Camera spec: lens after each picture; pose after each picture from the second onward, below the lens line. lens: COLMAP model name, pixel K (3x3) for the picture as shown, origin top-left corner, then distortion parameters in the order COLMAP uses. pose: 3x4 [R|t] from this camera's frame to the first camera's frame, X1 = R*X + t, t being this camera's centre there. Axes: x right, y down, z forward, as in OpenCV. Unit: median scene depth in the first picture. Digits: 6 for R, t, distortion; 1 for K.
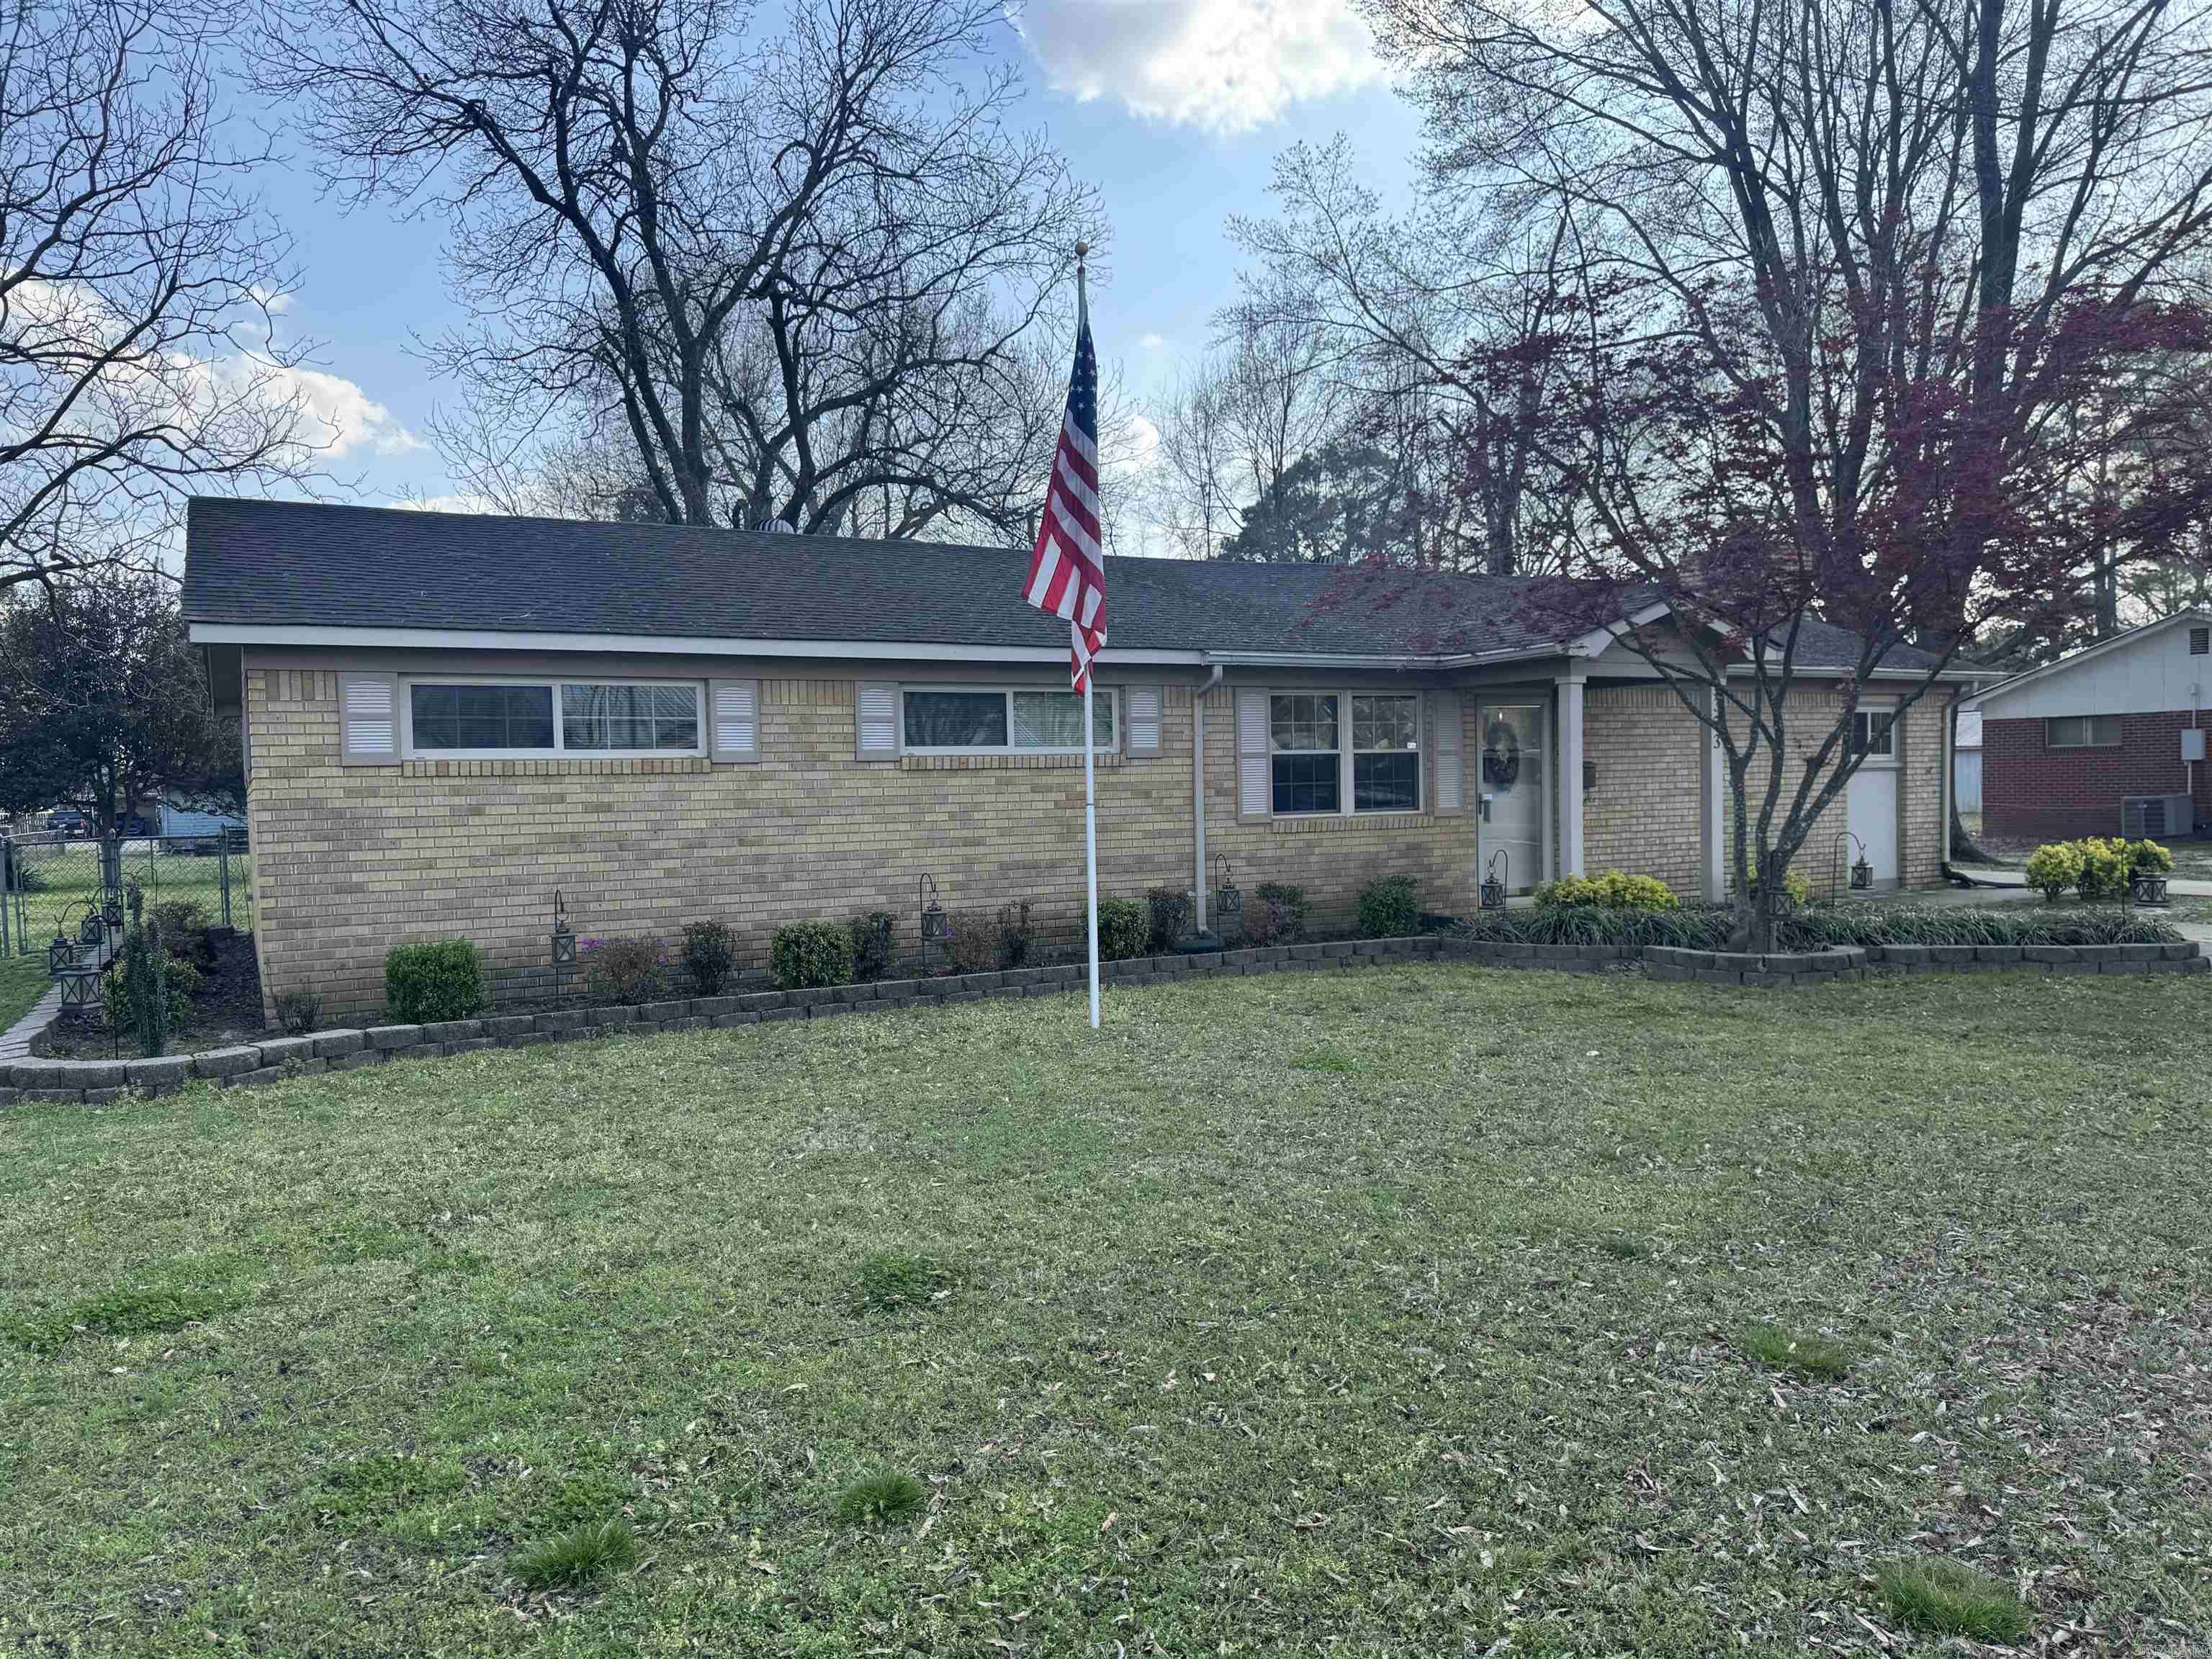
lens RADIAL K [[1554.2, 0, 1105.7], [0, 1554.2, 842.6], [0, 0, 1]] dist [0.138652, -0.260662]
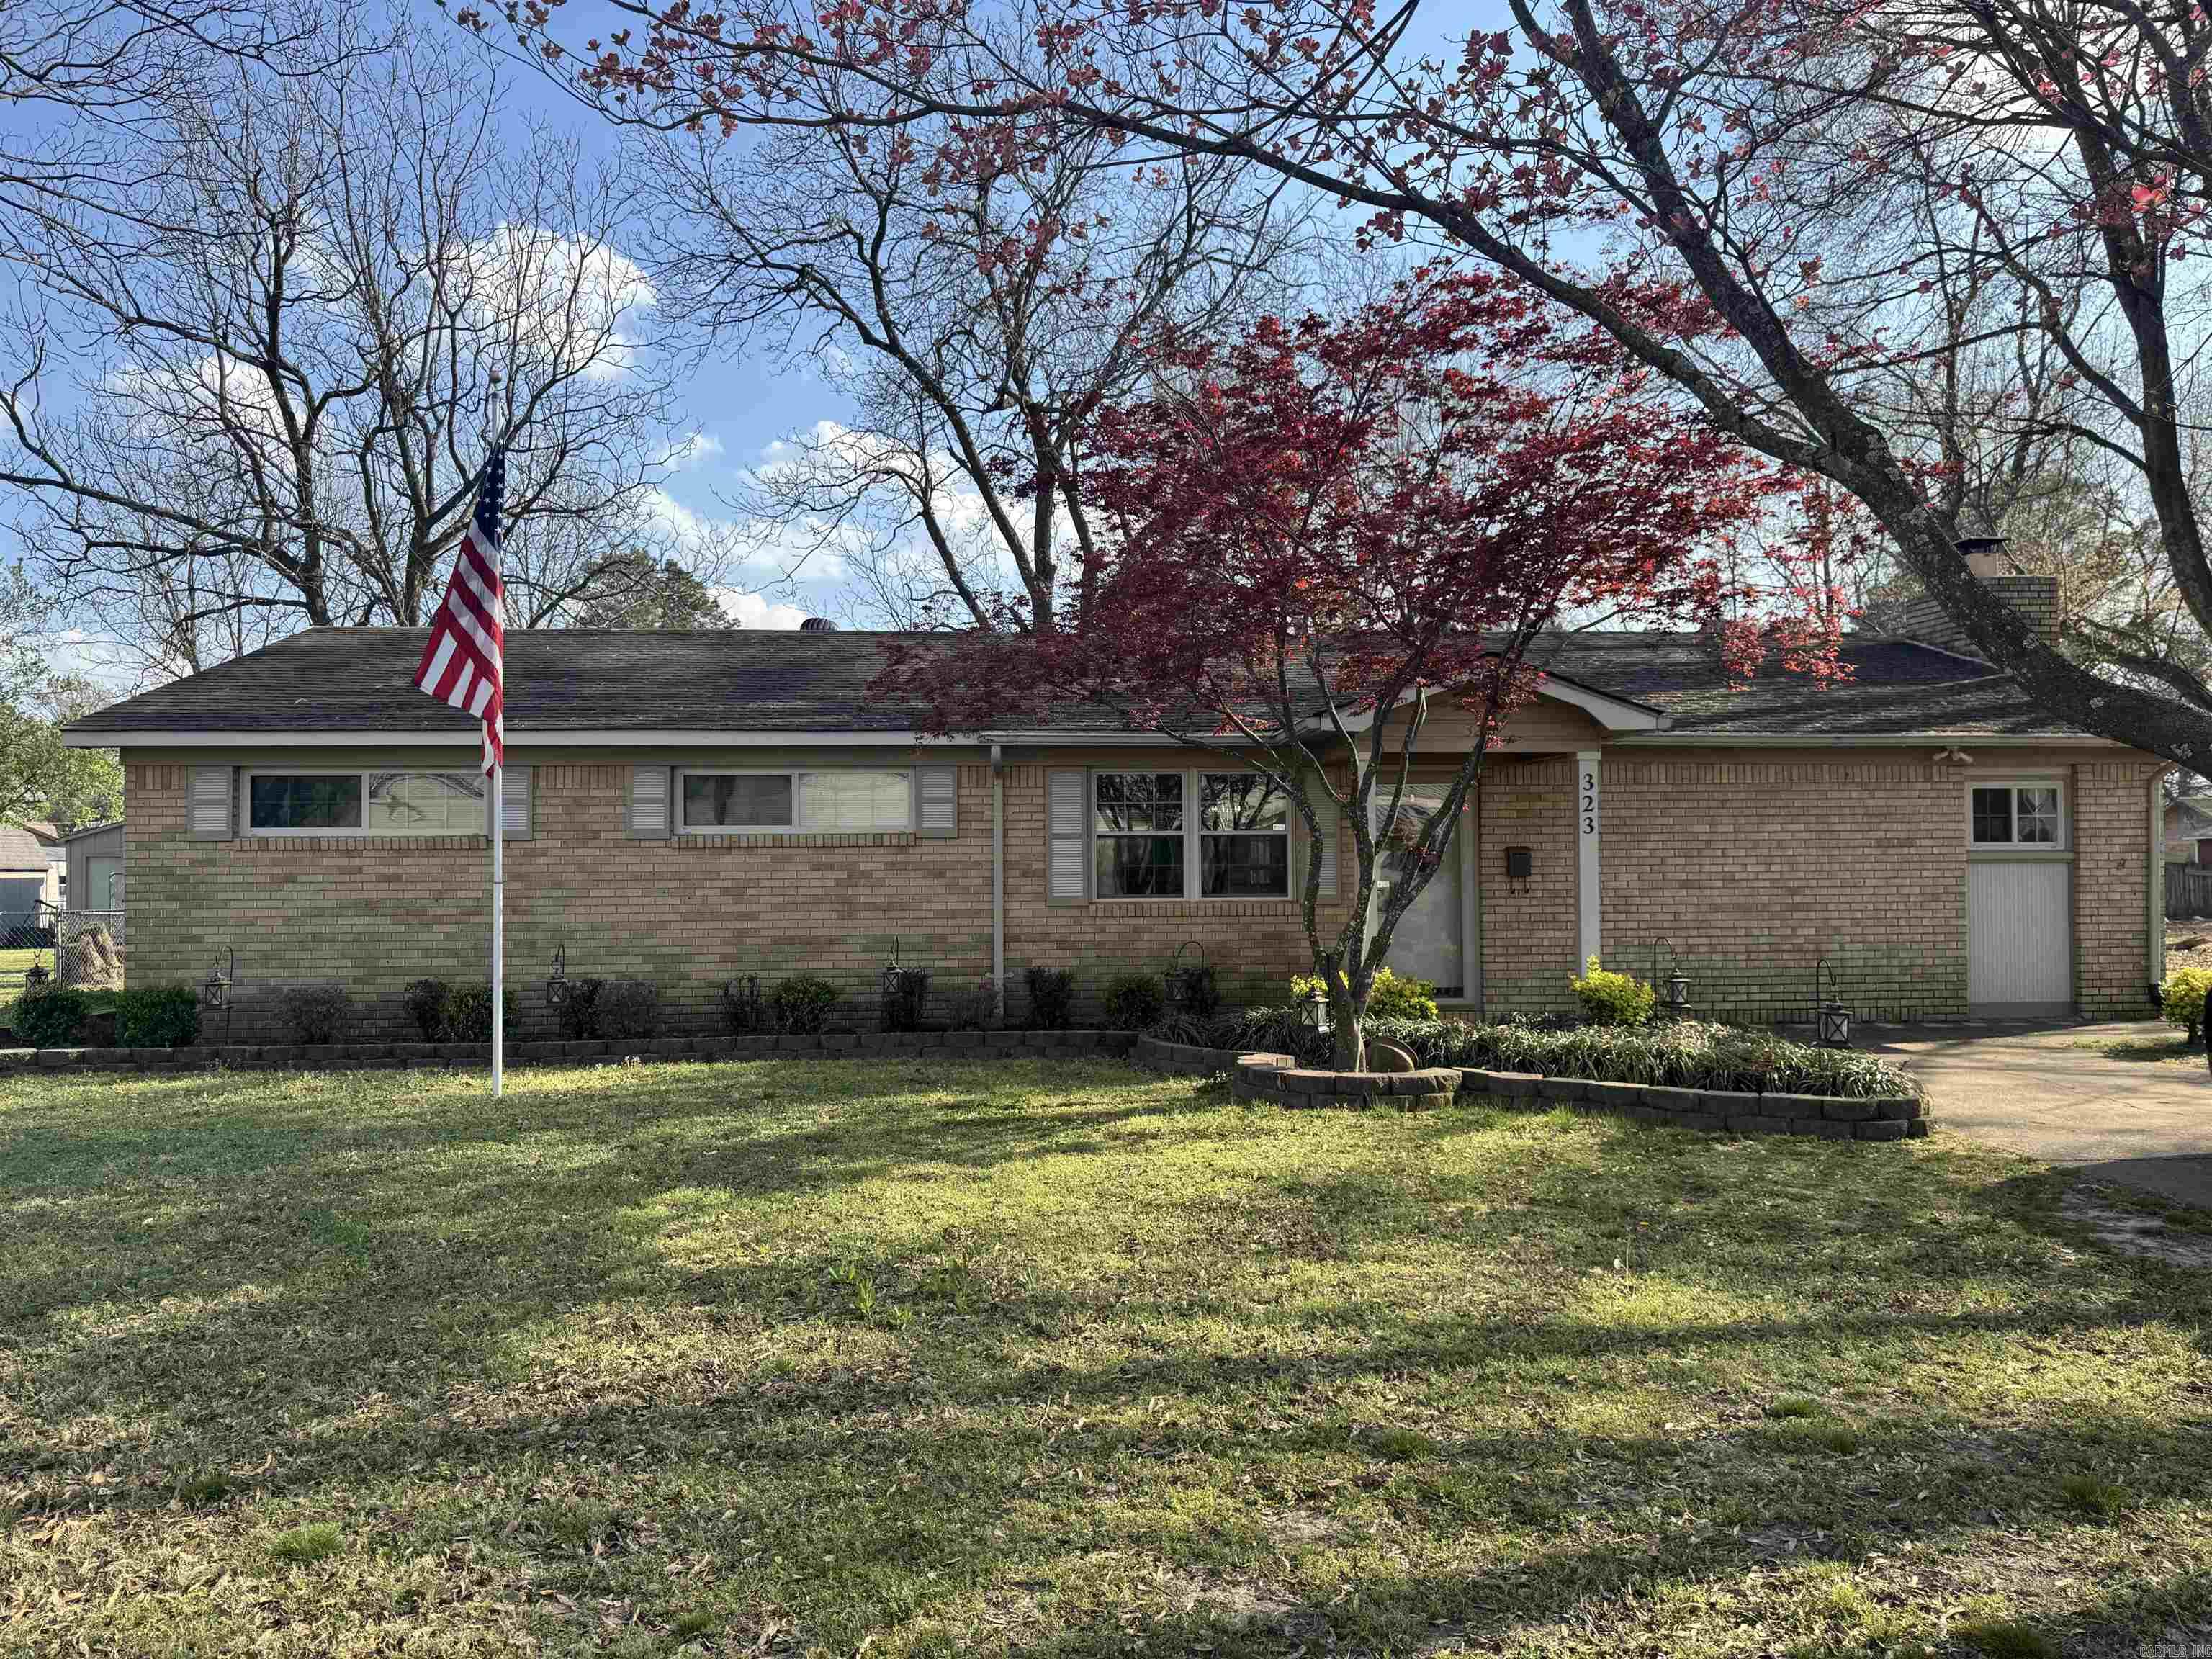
lens RADIAL K [[1554.2, 0, 1105.7], [0, 1554.2, 842.6], [0, 0, 1]] dist [0.138652, -0.260662]
pose [[0.906445, 0.008805, -0.422232, 0.567808], [-0.029522, 0.998658, -0.042552, -0.012429], [0.421291, 0.051036, 0.905489, 0.141065]]
